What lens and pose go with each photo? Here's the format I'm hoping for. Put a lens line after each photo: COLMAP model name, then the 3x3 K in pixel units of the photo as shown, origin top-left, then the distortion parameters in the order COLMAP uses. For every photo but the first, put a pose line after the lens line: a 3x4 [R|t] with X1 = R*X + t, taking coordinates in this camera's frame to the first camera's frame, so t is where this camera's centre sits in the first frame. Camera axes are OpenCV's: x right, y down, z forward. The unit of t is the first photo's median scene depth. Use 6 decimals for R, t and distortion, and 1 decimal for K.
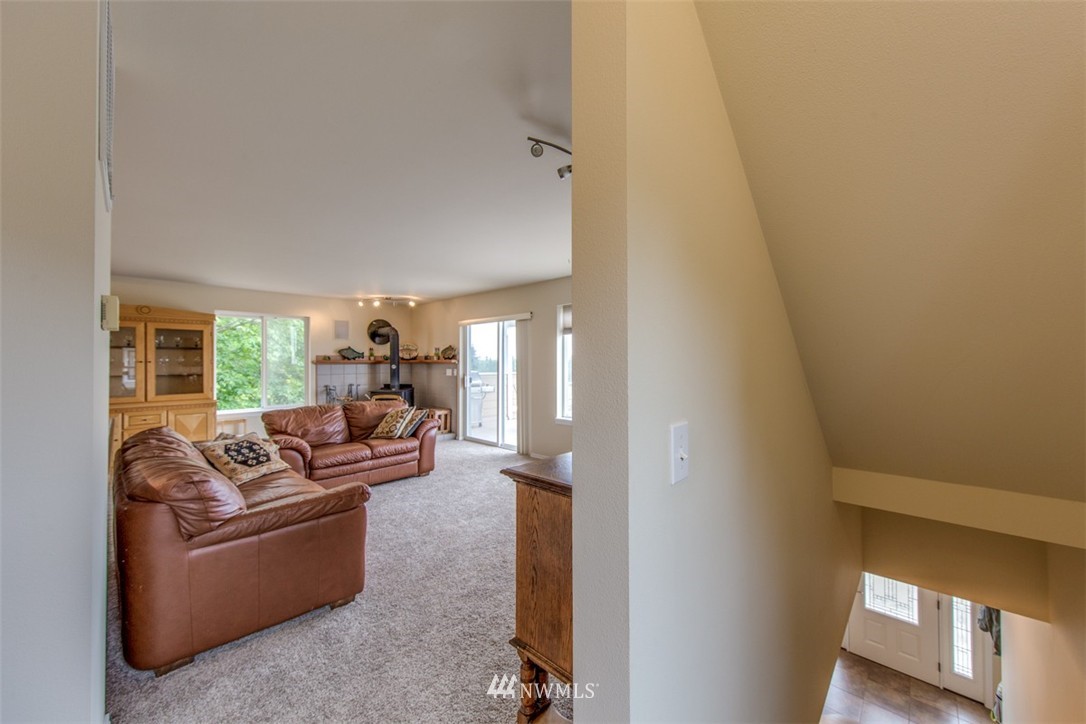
lens RADIAL K [[353.0, 0, 543.0], [0, 353.0, 362.0], [0, 0, 1]] dist [0.000409, 0.000008]
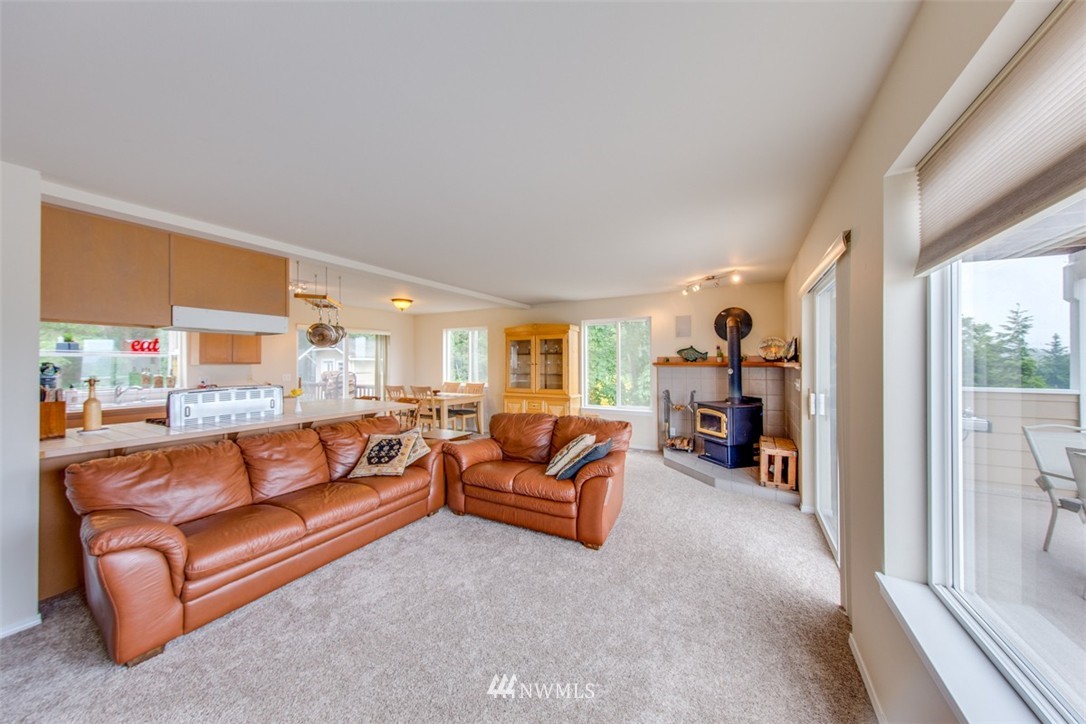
lens RADIAL K [[353.0, 0, 543.0], [0, 353.0, 362.0], [0, 0, 1]] dist [0.000409, 0.000008]
pose [[0.324729, 0.000032, -0.945807, 0.141293], [0.000892, 1.000000, 0.000340, -0.006716], [0.945807, -0.000954, 0.324729, 0.435668]]
